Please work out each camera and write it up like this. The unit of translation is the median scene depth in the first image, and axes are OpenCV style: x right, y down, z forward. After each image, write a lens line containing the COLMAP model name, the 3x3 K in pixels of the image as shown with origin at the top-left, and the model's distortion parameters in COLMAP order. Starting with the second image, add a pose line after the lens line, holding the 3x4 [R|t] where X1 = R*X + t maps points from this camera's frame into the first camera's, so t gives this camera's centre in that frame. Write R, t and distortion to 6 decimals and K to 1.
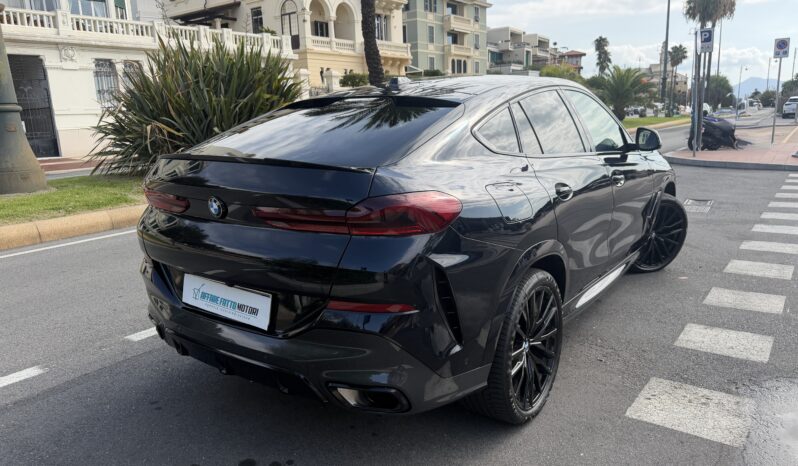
lens RADIAL K [[567.9, 0, 399.0], [0, 567.9, 233.0], [0, 0, 1]] dist [0.001357, -0.020054]
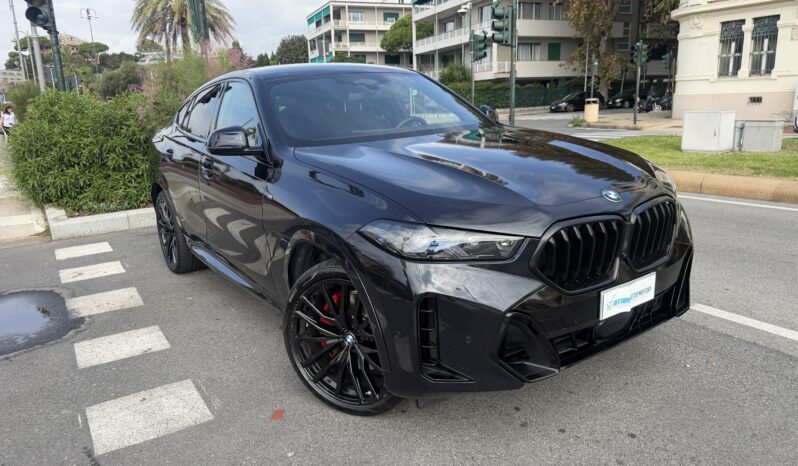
lens RADIAL K [[567.9, 0, 399.0], [0, 567.9, 233.0], [0, 0, 1]] dist [0.001357, -0.020054]
pose [[-0.342046, 0.255046, -0.904409, 1.083473], [-0.155796, 0.933749, 0.322242, -0.333608], [0.926678, 0.251125, -0.279650, 1.448506]]
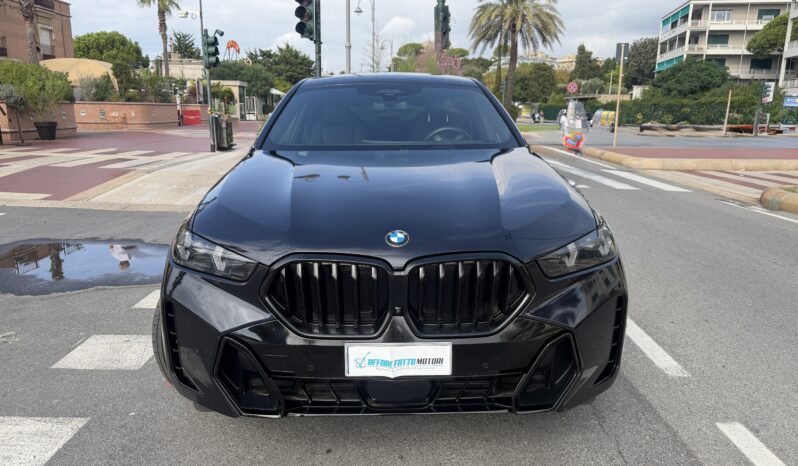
lens RADIAL K [[567.9, 0, 399.0], [0, 567.9, 233.0], [0, 0, 1]] dist [0.001357, -0.020054]
pose [[-0.804179, 0.151889, -0.574653, 0.753657], [-0.107810, 0.913489, 0.392320, -0.405117], [0.584529, 0.377449, -0.718233, 1.817455]]
